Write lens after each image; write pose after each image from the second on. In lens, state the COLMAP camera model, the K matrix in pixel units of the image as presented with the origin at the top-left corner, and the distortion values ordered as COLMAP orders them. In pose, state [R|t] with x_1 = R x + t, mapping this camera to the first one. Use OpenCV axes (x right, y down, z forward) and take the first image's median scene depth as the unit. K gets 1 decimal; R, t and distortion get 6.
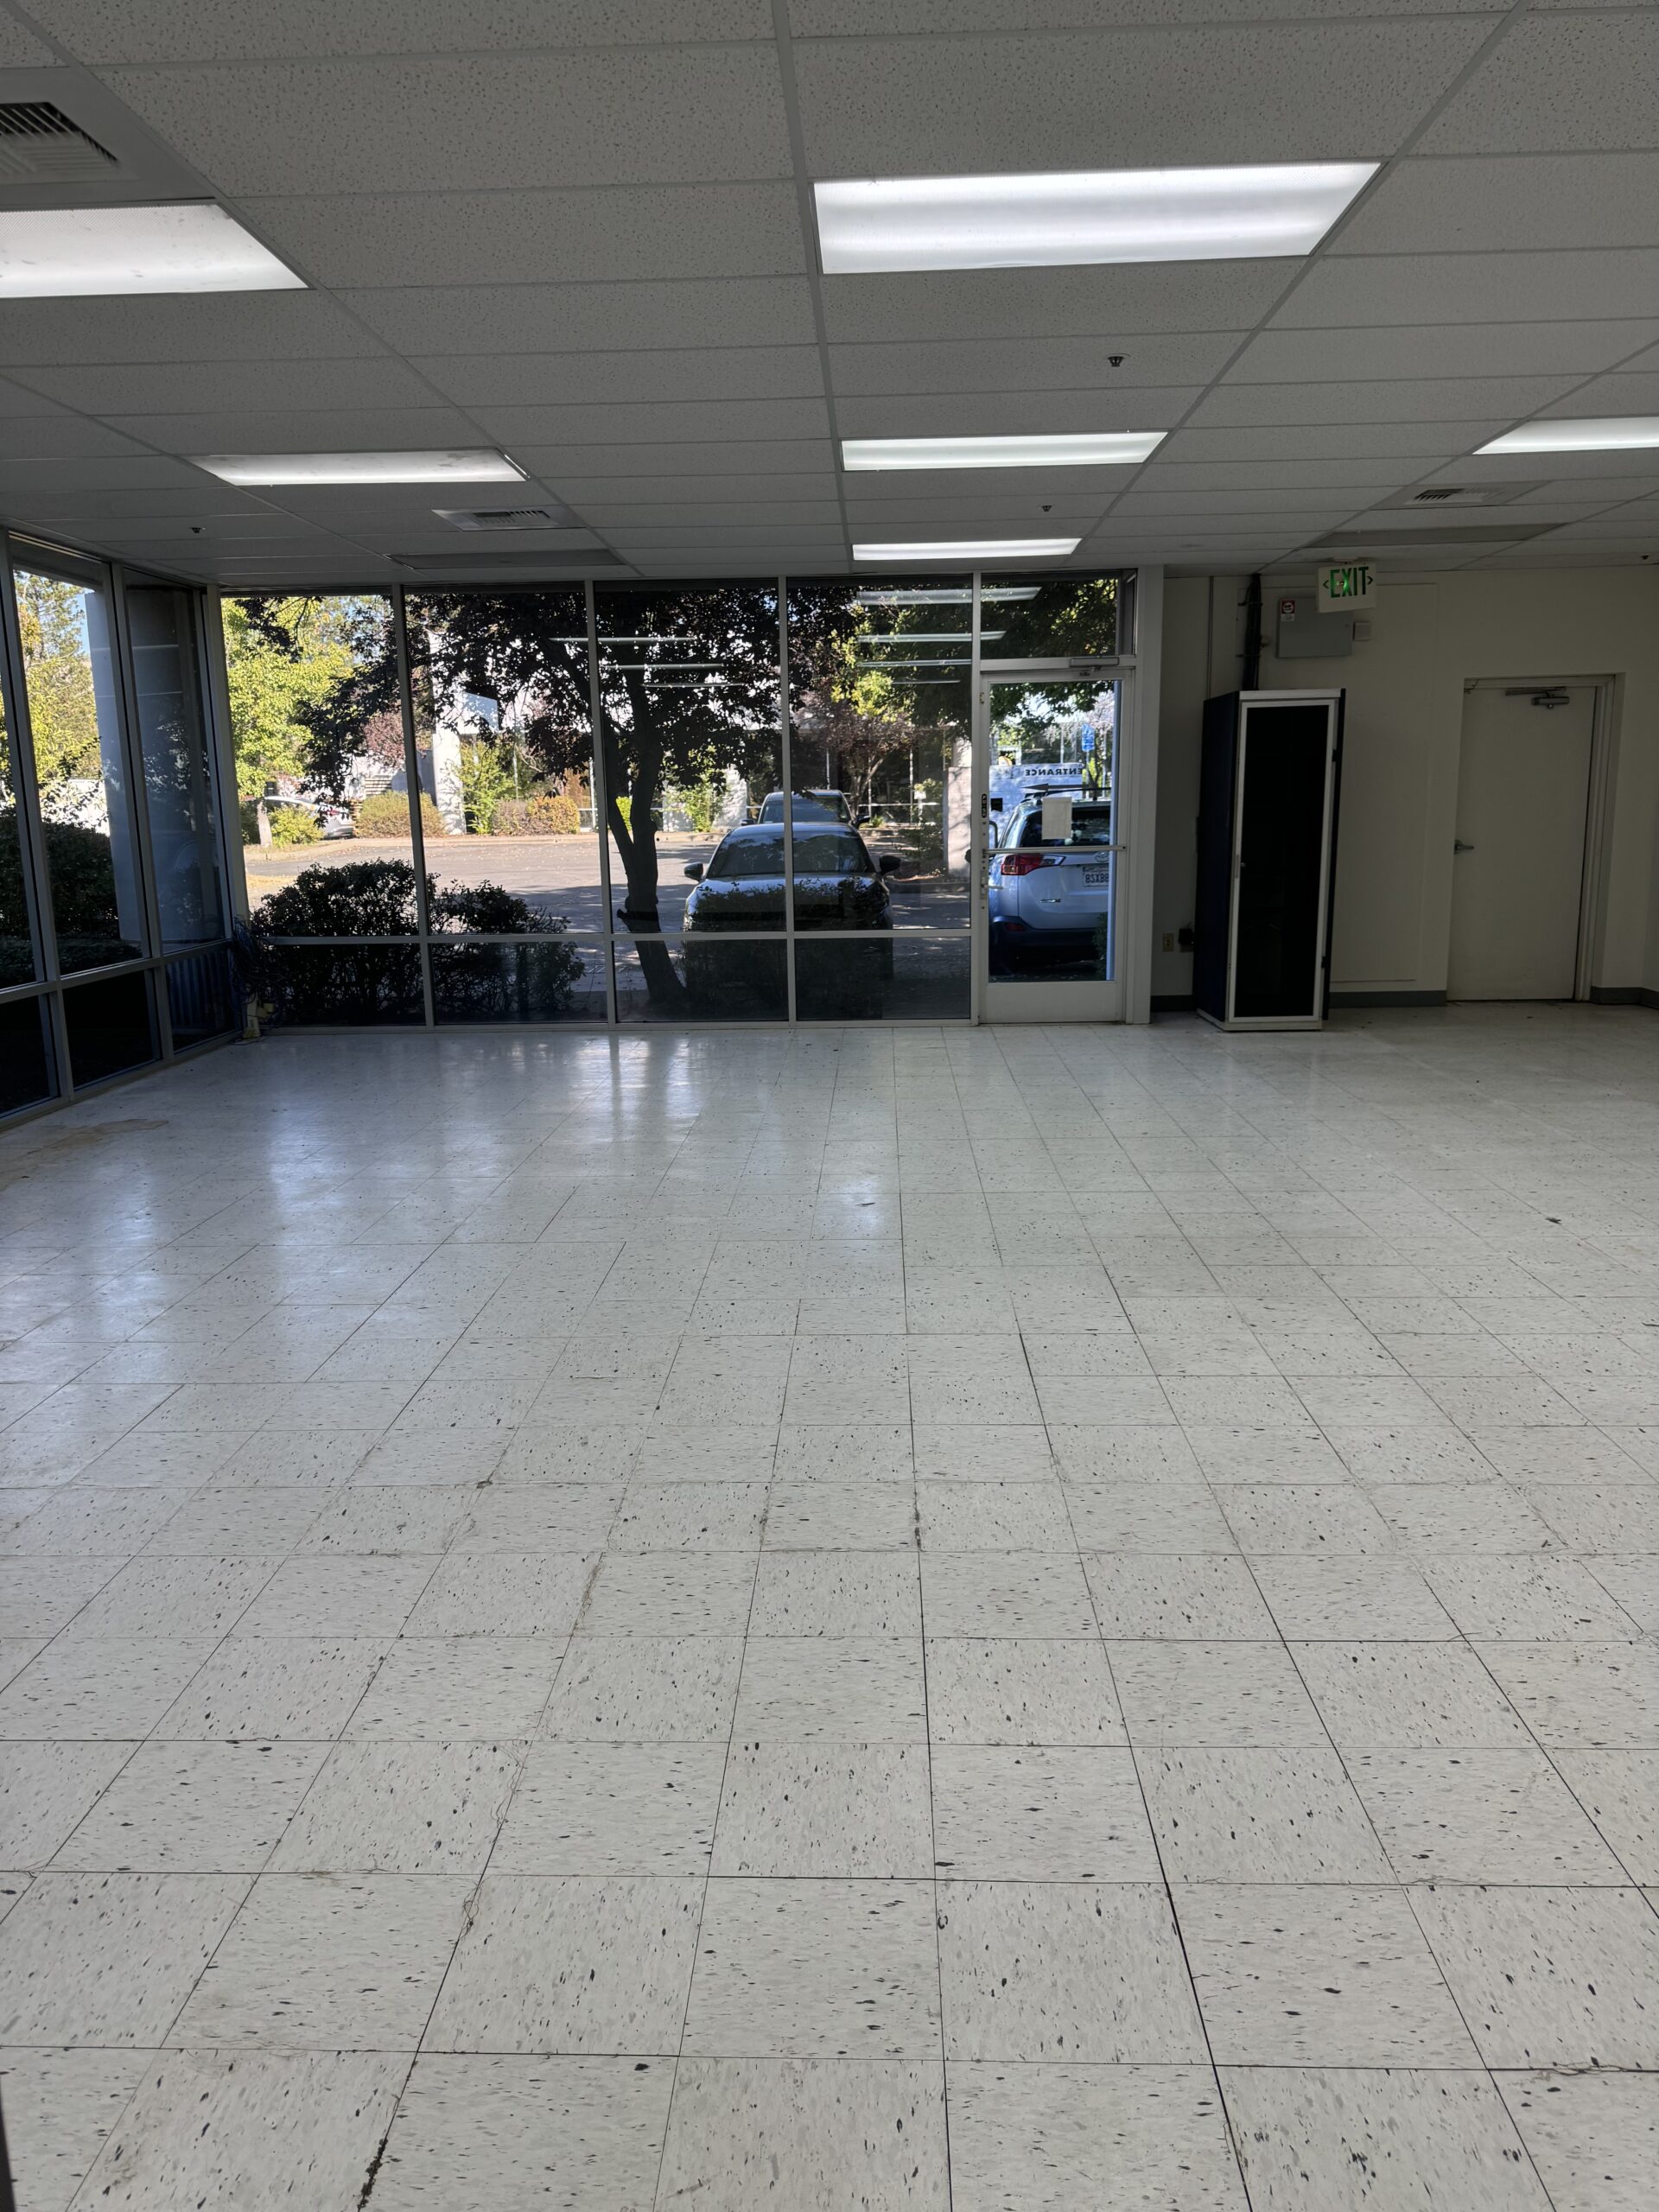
lens RADIAL K [[1540.7, 0, 814.2], [0, 1540.7, 1115.9], [0, 0, 1]] dist [0.093467, -0.119208]
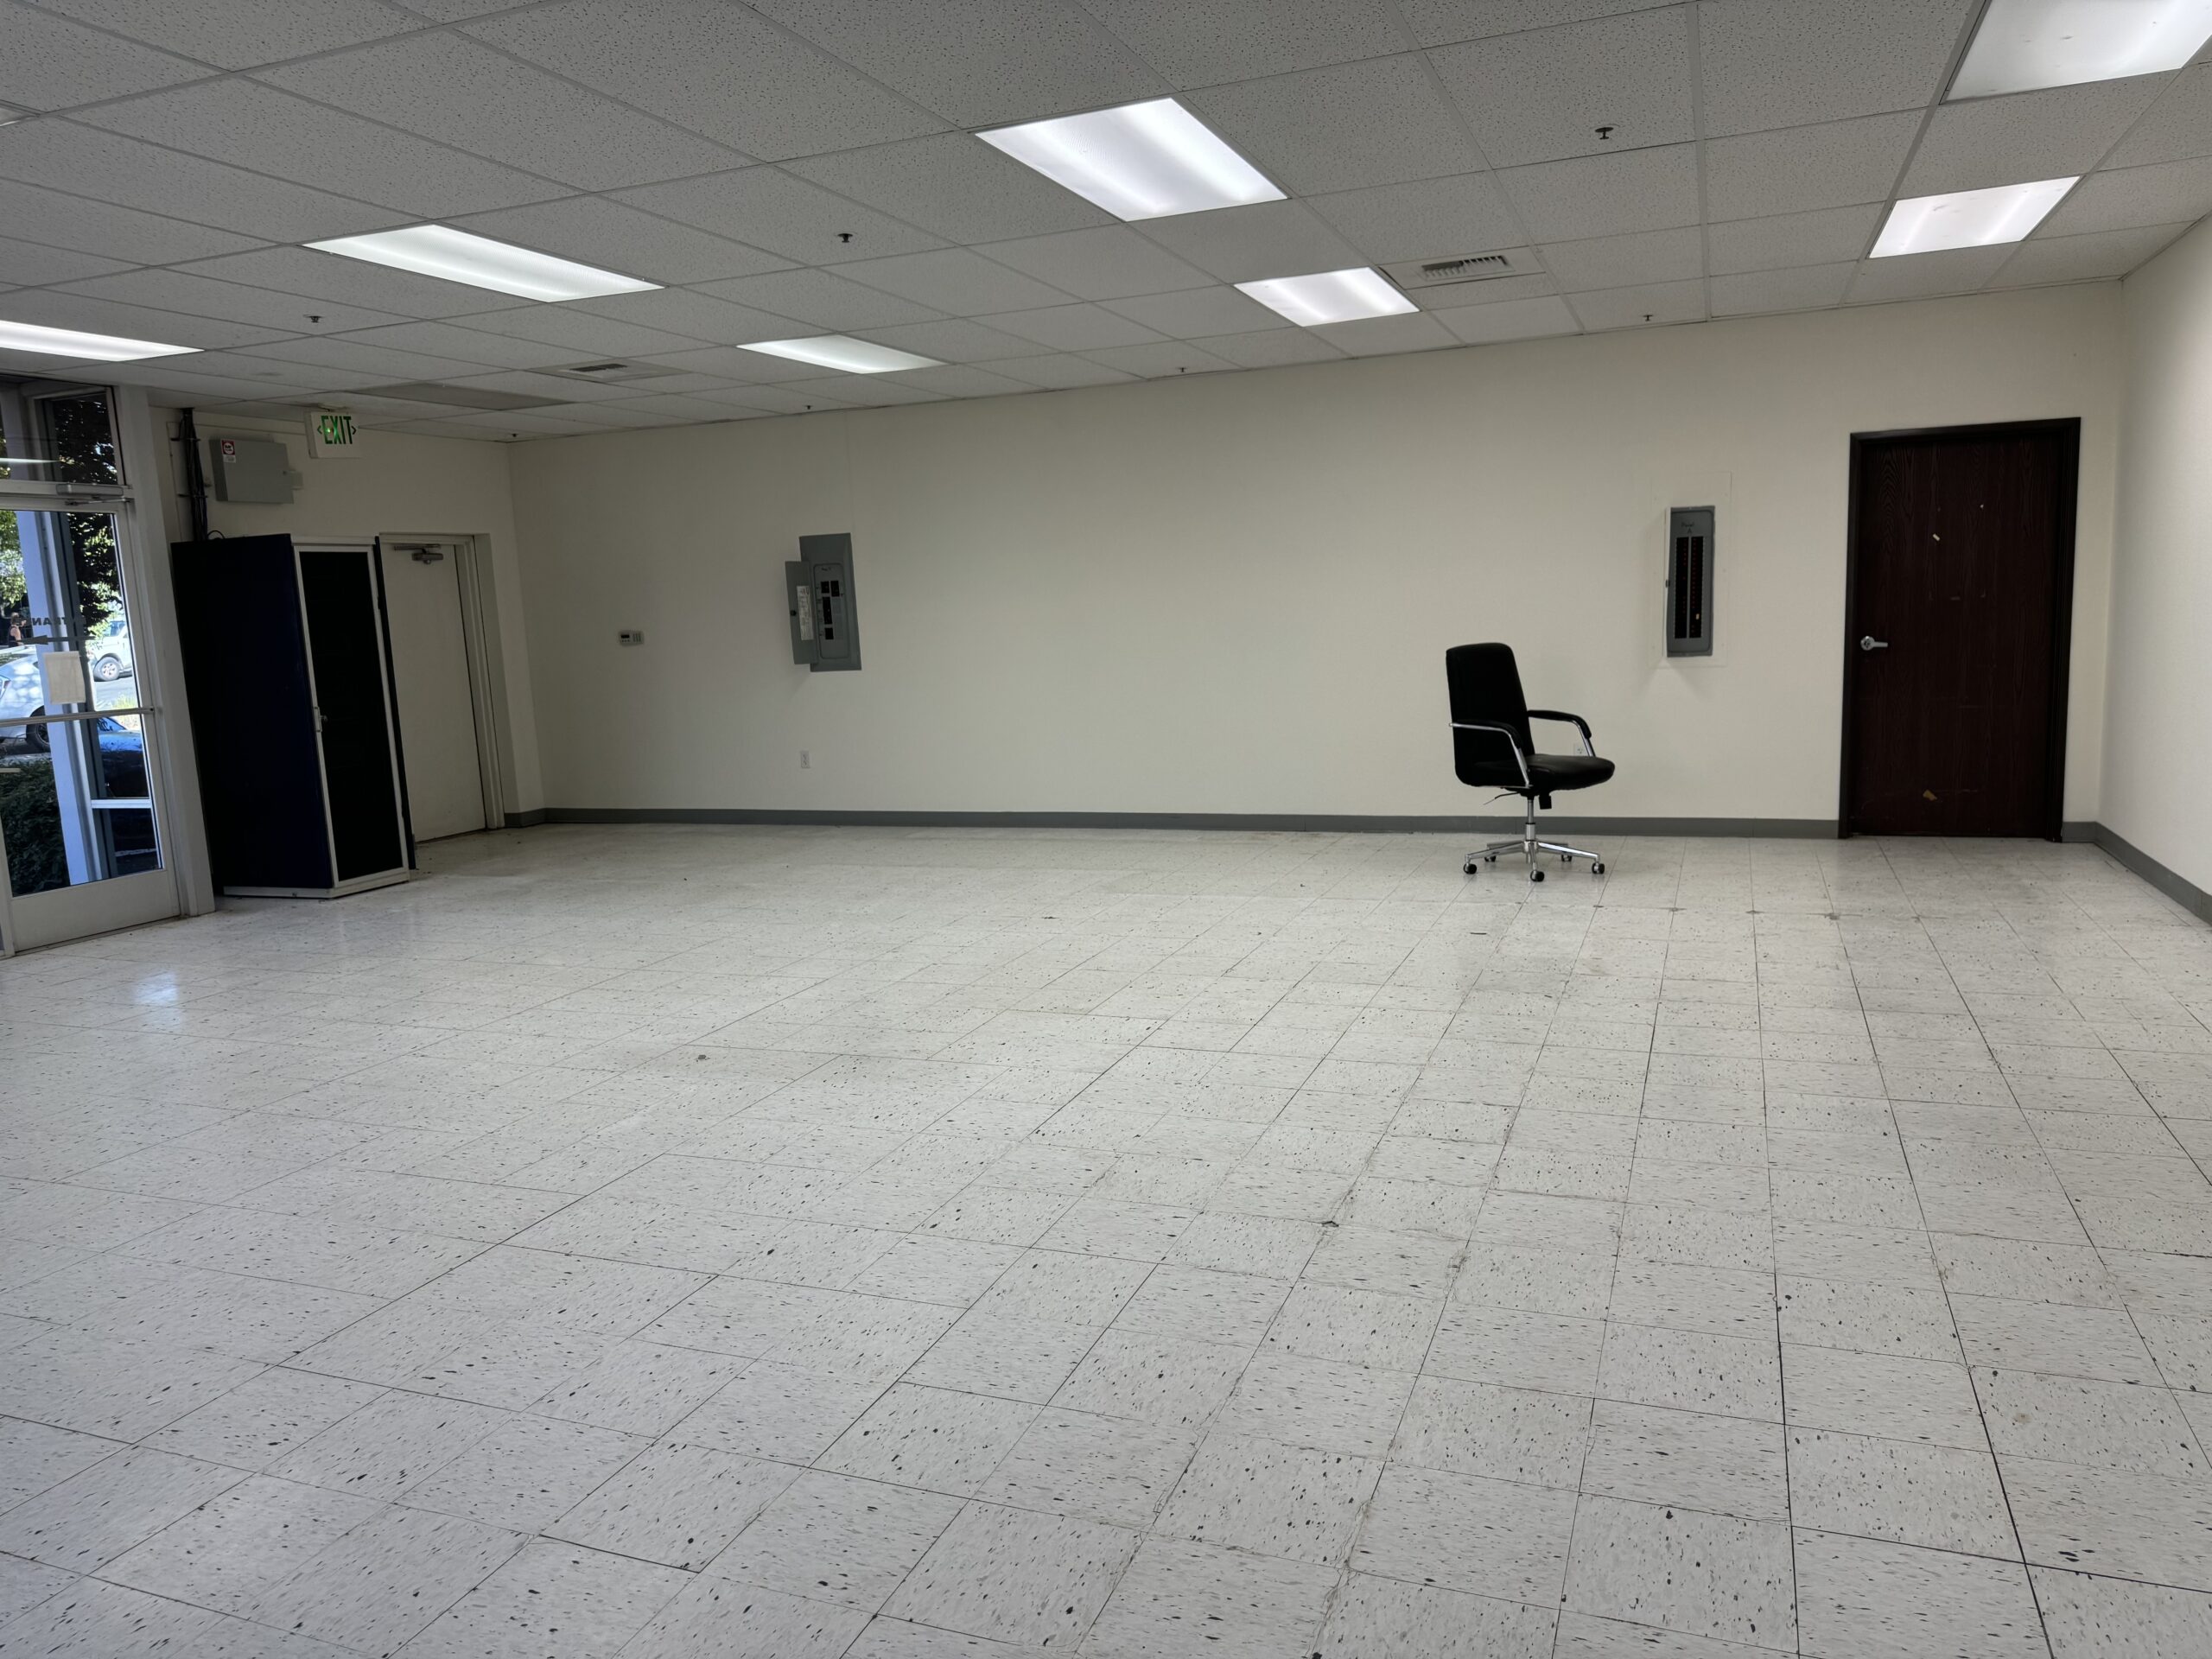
lens RADIAL K [[1550.4, 0, 1082.5], [0, 1550.4, 838.1], [0, 0, 1]] dist [0.138836, -0.224941]
pose [[0.345008, -0.141333, 0.927898, -1.004772], [0.232230, 0.970714, 0.061507, -0.101677], [-0.909417, 0.194265, 0.367726, 0.579946]]
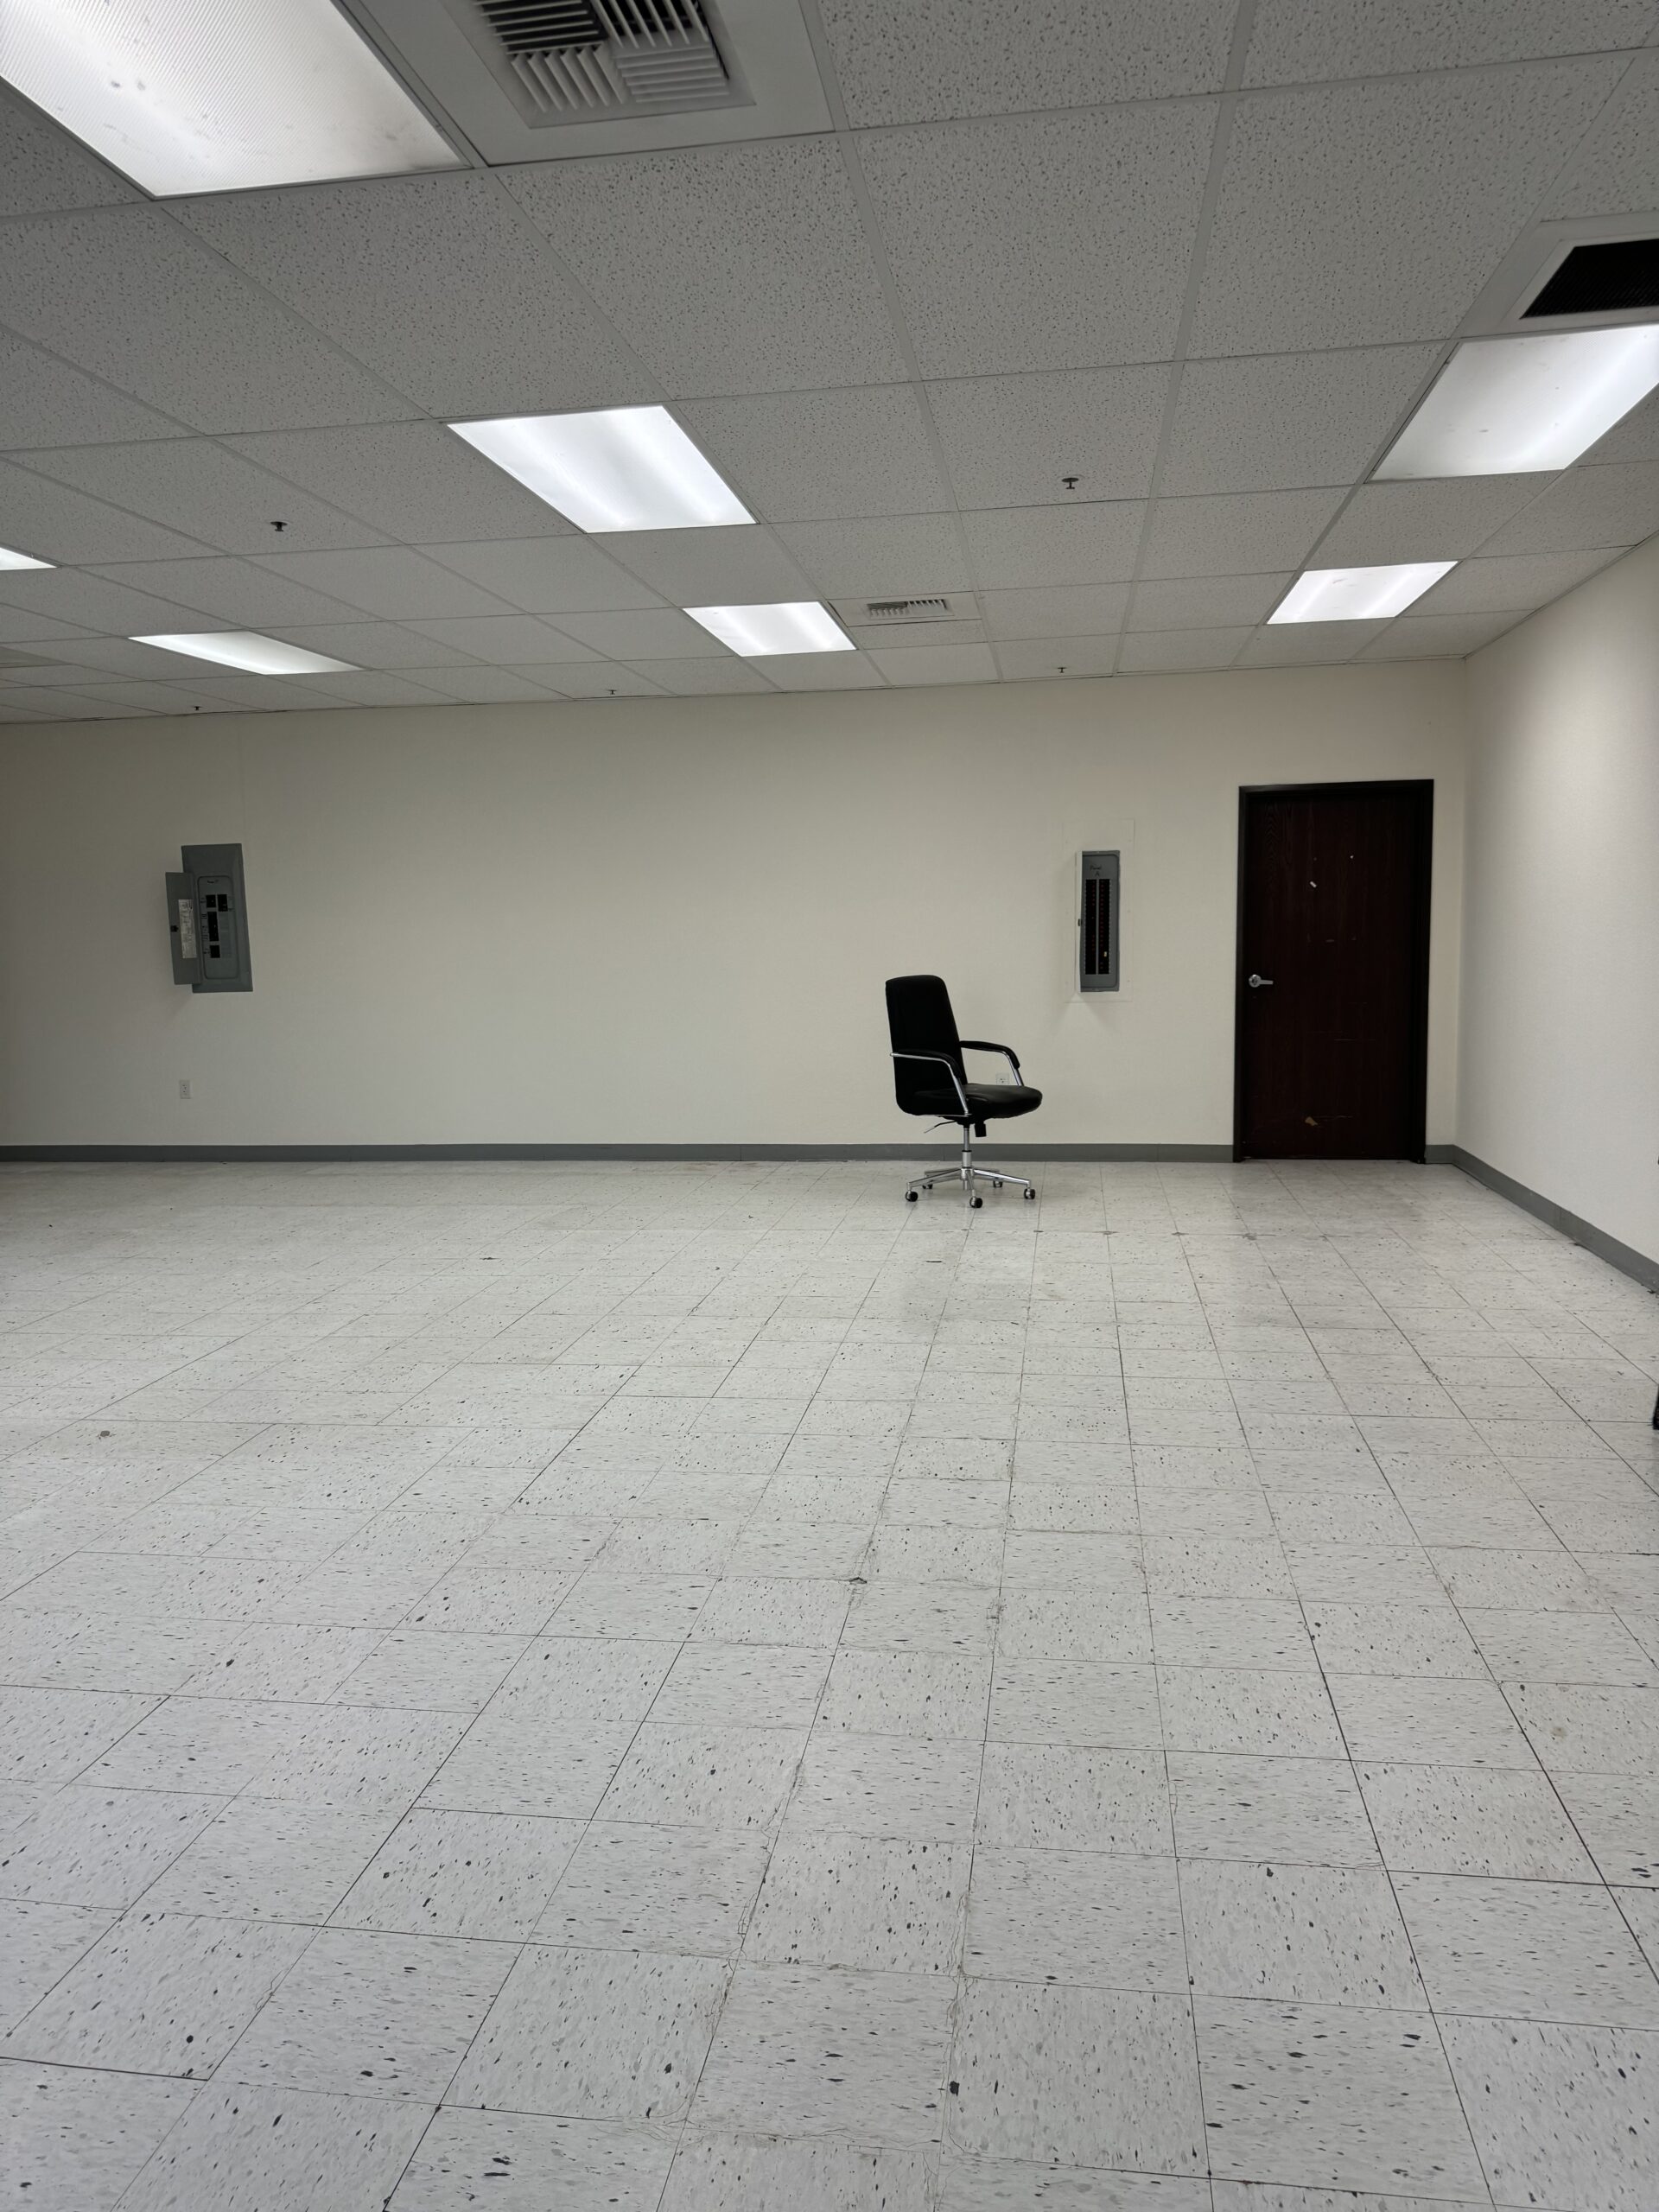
lens RADIAL K [[1550.4, 0, 828.4], [0, 1550.4, 1103.8], [0, 0, 1]] dist [0.138836, -0.224941]
pose [[0.118663, -0.106622, 0.987193, -0.973217], [0.225272, 0.971184, 0.077815, -0.121407], [-0.967043, 0.213153, 0.139263, 0.663393]]
